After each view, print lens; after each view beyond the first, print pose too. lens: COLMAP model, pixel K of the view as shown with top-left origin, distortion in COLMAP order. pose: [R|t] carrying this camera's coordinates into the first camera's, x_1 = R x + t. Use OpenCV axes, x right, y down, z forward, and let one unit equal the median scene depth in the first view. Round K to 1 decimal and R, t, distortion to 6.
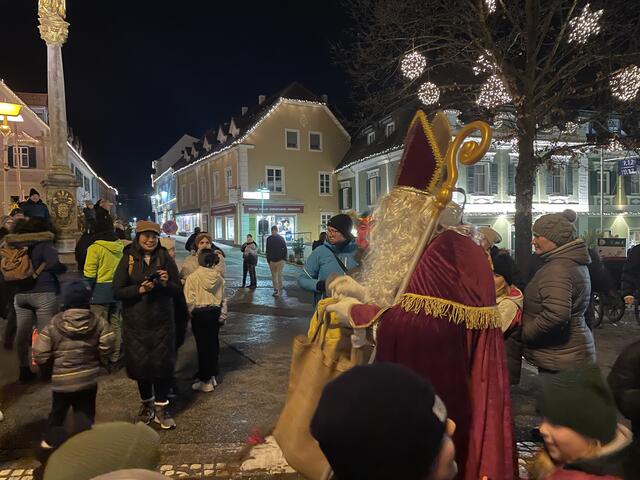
lens RADIAL K [[499.6, 0, 322.4], [0, 499.6, 241.7], [0, 0, 1]] dist [0.045046, -0.011309]
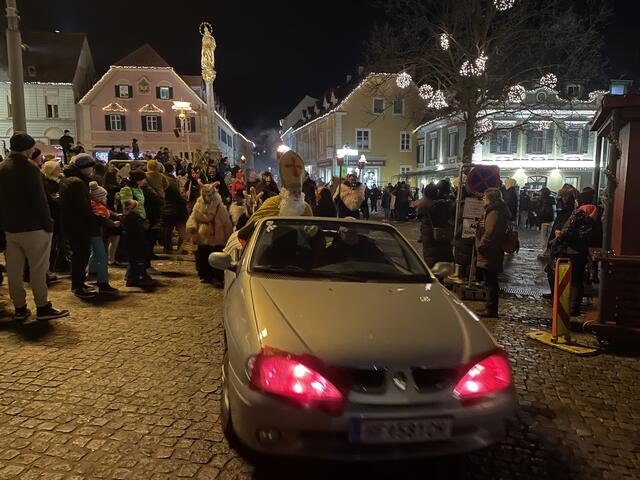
lens RADIAL K [[499.6, 0, 318.5], [0, 499.6, 239.1], [0, 0, 1]] dist [0.045046, -0.011309]
pose [[0.964503, 0.044561, -0.260284, 0.134055], [-0.019886, 0.995117, 0.096674, 0.006873], [0.263321, -0.088067, 0.960680, -0.262373]]
